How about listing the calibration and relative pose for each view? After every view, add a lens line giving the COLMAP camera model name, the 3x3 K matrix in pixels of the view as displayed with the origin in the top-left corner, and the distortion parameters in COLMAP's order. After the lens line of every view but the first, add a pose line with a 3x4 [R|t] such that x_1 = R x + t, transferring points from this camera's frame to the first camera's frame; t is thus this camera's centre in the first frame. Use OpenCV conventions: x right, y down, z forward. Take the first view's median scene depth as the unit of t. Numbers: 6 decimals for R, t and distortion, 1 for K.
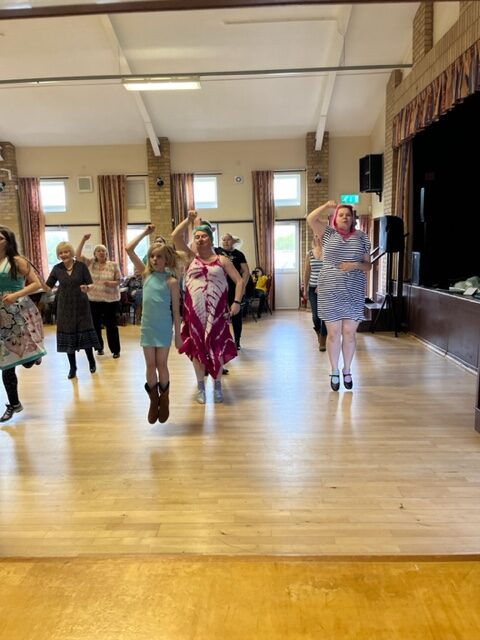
lens RADIAL K [[488.6, 0, 239.8], [0, 488.6, 325.5], [0, 0, 1]] dist [0.044836, -0.044435]
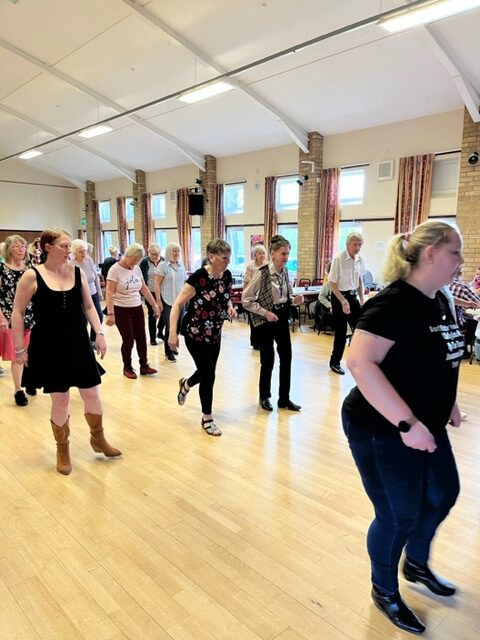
lens RADIAL K [[488.6, 0, 245.8], [0, 488.6, 316.7], [0, 0, 1]] dist [0.044836, -0.044435]
pose [[0.703537, 0.129352, -0.698787, 0.132510], [-0.136159, 0.989614, 0.046102, -0.049655], [0.697493, 0.062712, 0.713842, 0.261564]]
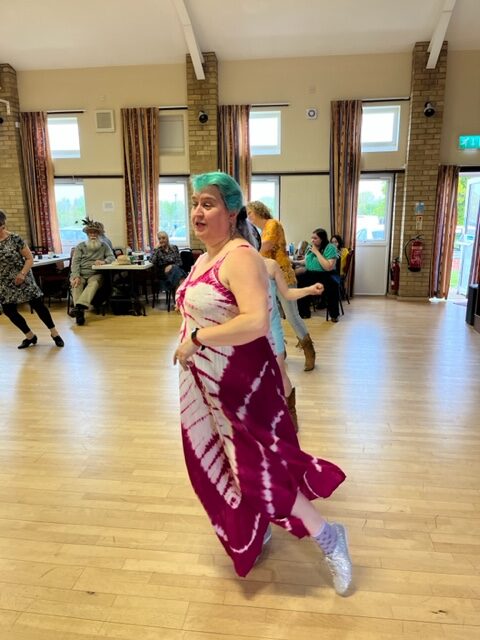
lens RADIAL K [[488.6, 0, 243.7], [0, 488.6, 320.0], [0, 0, 1]] dist [0.044836, -0.044435]
pose [[0.995152, 0.037079, -0.091097, -0.024854], [-0.030964, 0.997229, 0.067643, -0.042932], [0.093352, -0.064494, 0.993542, 0.258115]]
